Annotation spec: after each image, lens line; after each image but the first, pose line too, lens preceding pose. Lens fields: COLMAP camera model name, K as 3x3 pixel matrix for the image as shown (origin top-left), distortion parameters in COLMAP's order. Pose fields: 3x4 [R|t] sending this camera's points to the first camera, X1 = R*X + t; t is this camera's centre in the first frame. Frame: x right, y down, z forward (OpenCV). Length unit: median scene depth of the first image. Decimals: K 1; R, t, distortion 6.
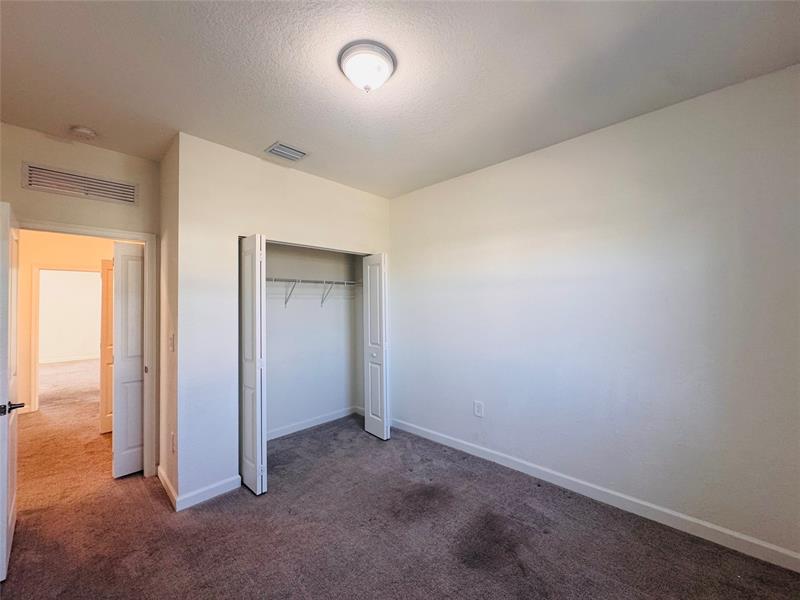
lens RADIAL K [[321.1, 0, 398.5], [0, 321.1, 299.3], [0, 0, 1]] dist [-0.001351, -0.000102]
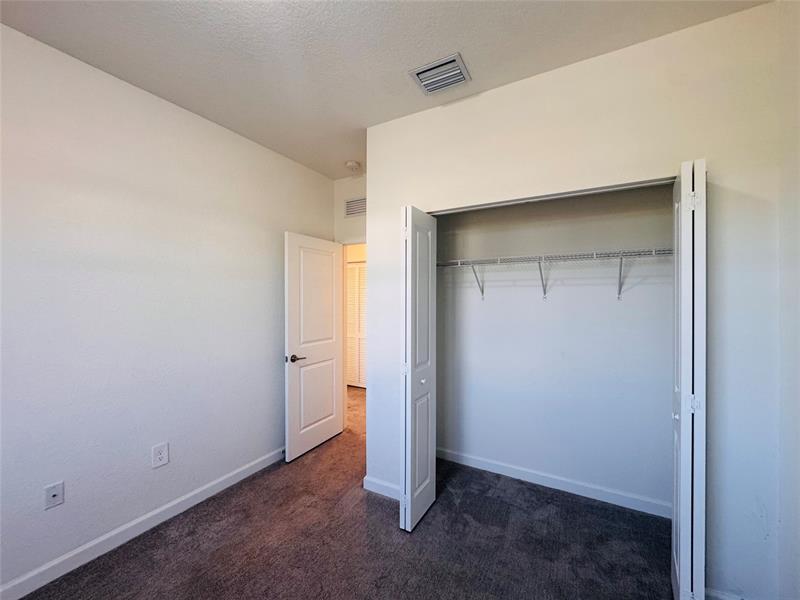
lens RADIAL K [[321.1, 0, 398.5], [0, 321.1, 299.3], [0, 0, 1]] dist [-0.001351, -0.000102]
pose [[0.246998, 0.009730, -0.968967, 0.310452], [0.012052, 0.999841, 0.013112, 0.017991], [0.968941, -0.014917, 0.246842, 0.728141]]
